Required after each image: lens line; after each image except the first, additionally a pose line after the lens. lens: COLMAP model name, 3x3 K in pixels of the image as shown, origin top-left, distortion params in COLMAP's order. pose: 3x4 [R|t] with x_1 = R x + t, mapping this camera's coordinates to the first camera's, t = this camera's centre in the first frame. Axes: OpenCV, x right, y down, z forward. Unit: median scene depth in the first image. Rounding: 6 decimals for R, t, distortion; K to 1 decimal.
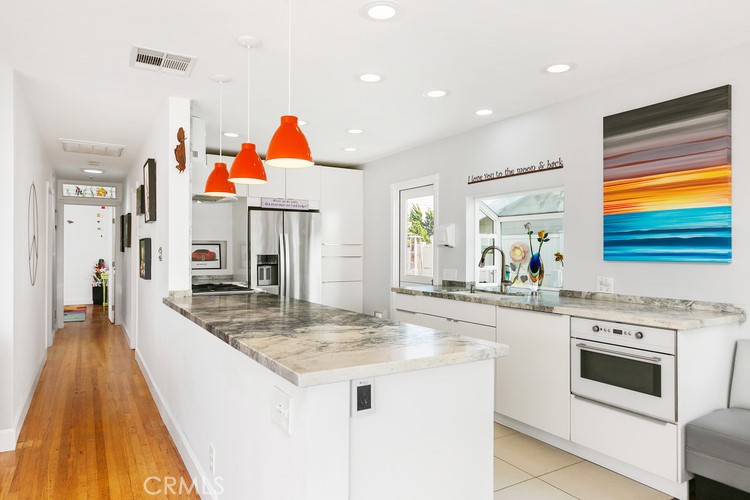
lens RADIAL K [[469.2, 0, 383.1], [0, 469.2, 248.8], [0, 0, 1]] dist [0.023155, -0.000757]
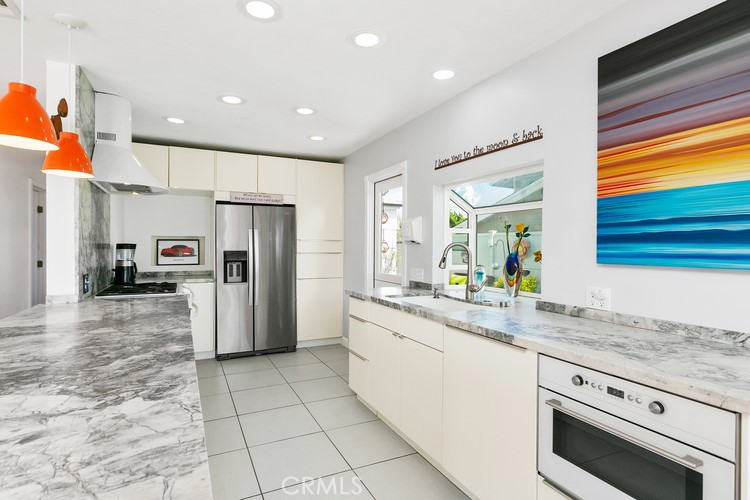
lens RADIAL K [[387.7, 0, 375.0], [0, 387.7, 250.0], [0, 0, 1]] dist [0.003795, 0.000891]
pose [[0.995152, 0.004287, -0.098258, 0.167117], [-0.002845, 0.999886, 0.014814, -0.002364], [0.098311, -0.014463, 0.995051, 0.335189]]
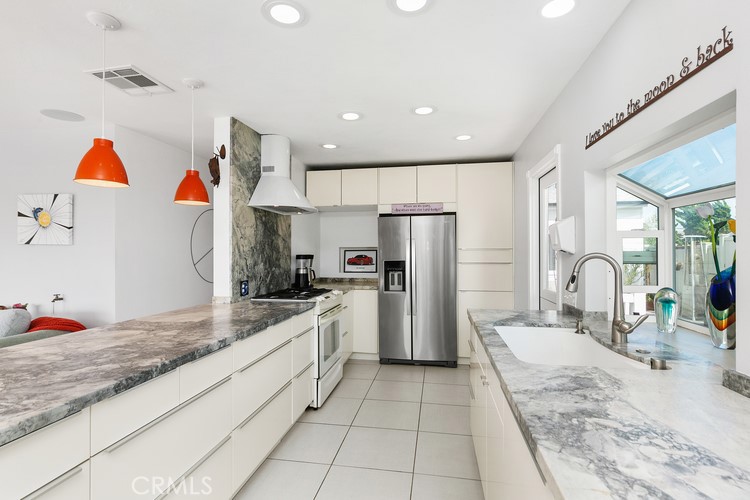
lens RADIAL K [[364.3, 0, 370.7], [0, 364.3, 249.1], [0, 0, 1]] dist [0.000159, -0.000780]
pose [[0.742487, -0.009793, -0.669788, 0.338138], [0.007141, 0.999952, -0.006704, -0.010141], [0.669822, 0.000194, 0.742522, 0.551155]]
